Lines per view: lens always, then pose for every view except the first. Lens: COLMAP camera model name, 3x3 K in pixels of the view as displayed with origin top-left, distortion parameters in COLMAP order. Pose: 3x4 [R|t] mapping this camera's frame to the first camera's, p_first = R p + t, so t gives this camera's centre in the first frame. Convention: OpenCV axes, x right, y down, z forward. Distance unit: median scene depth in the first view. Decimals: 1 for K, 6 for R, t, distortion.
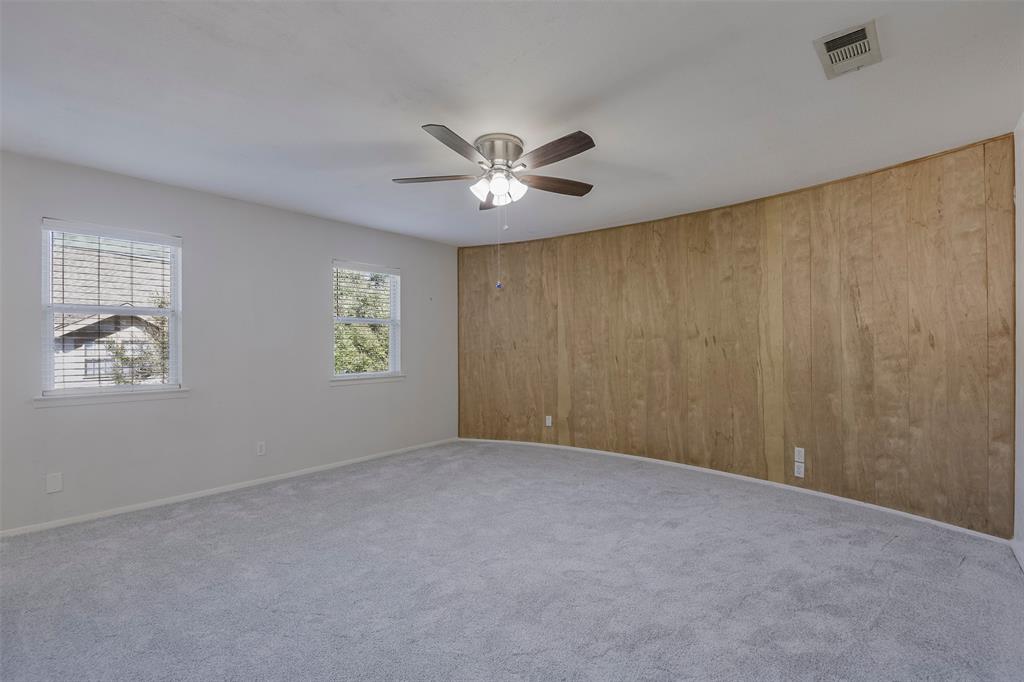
lens RADIAL K [[464.2, 0, 512.0], [0, 464.2, 341.0], [0, 0, 1]] dist [0.000737, -0.000069]
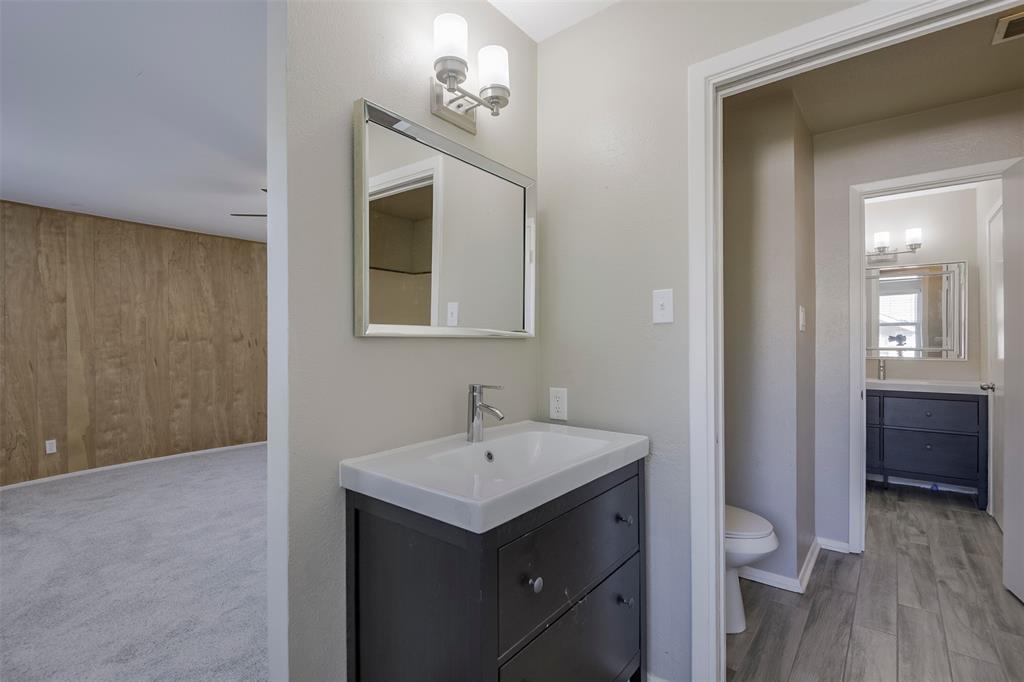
lens RADIAL K [[462.0, 0, 512.0], [0, 462.0, 341.0], [0, 0, 1]] dist [-0.041083, -0.000409]
pose [[-0.049825, 0.008478, 0.998722, -0.752994], [-0.000644, 0.999963, -0.008520, 0.003265], [-0.998758, -0.001067, -0.049818, 0.300195]]
